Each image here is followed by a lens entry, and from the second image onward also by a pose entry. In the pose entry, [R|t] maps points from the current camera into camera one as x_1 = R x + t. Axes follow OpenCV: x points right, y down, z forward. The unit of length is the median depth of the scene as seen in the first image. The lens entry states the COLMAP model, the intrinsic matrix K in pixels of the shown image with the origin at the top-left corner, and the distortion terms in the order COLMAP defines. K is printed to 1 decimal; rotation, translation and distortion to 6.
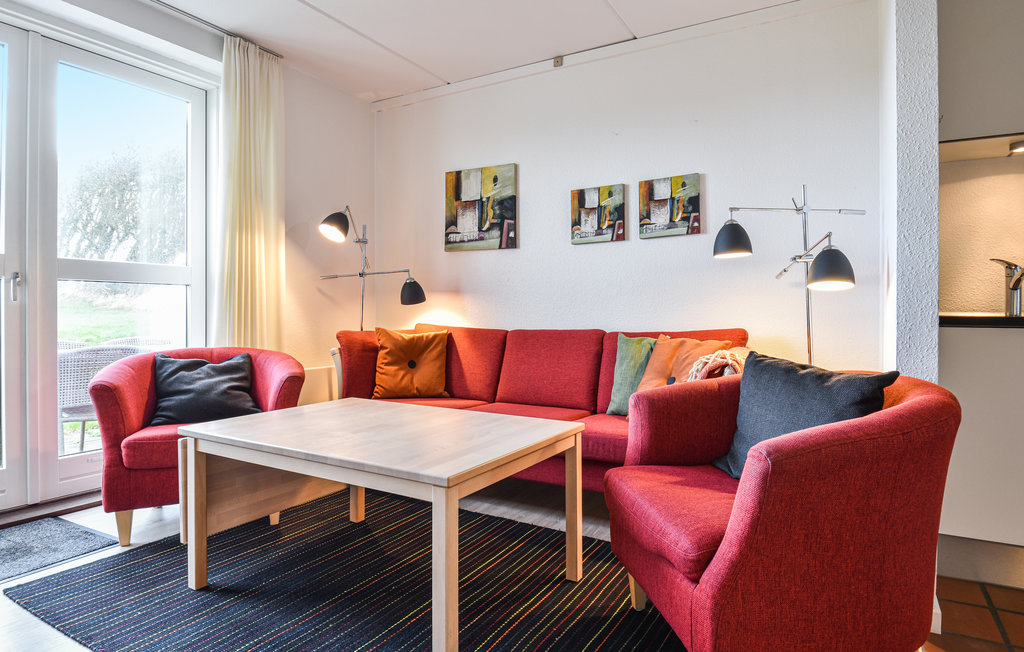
lens RADIAL K [[575.3, 0, 513.9], [0, 575.3, 326.6], [0, 0, 1]] dist [-0.003603, -0.012685]
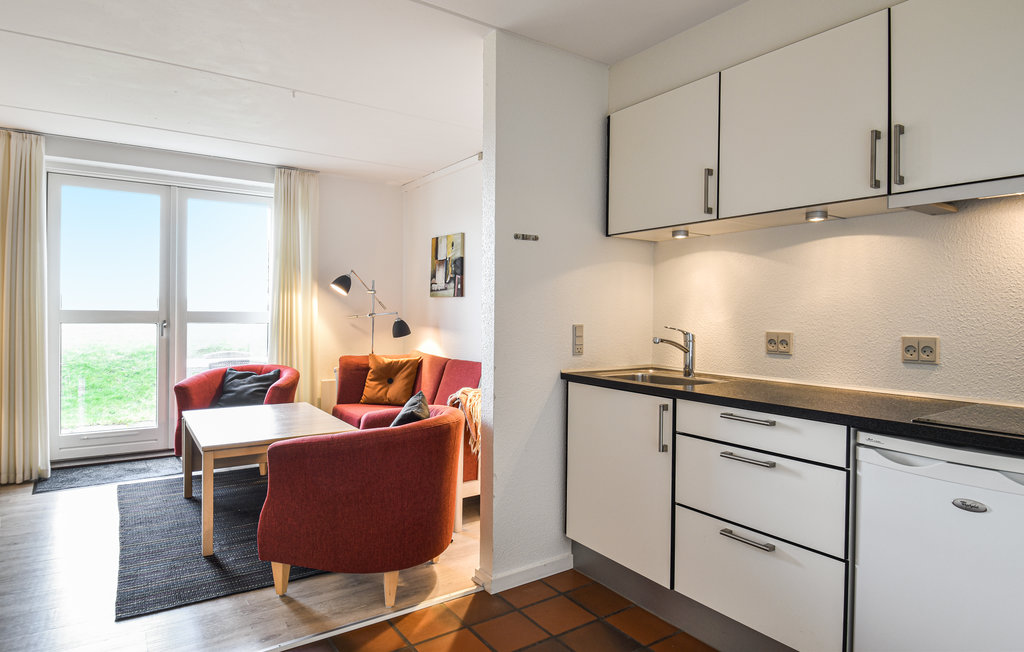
lens RADIAL K [[575.3, 0, 507.9], [0, 575.3, 318.1], [0, 0, 1]] dist [-0.003603, -0.012685]
pose [[0.904289, 0.012217, -0.426747, 0.672708], [-0.019676, 0.999721, -0.013075, -0.074157], [0.426468, 0.020220, 0.904277, -0.144113]]
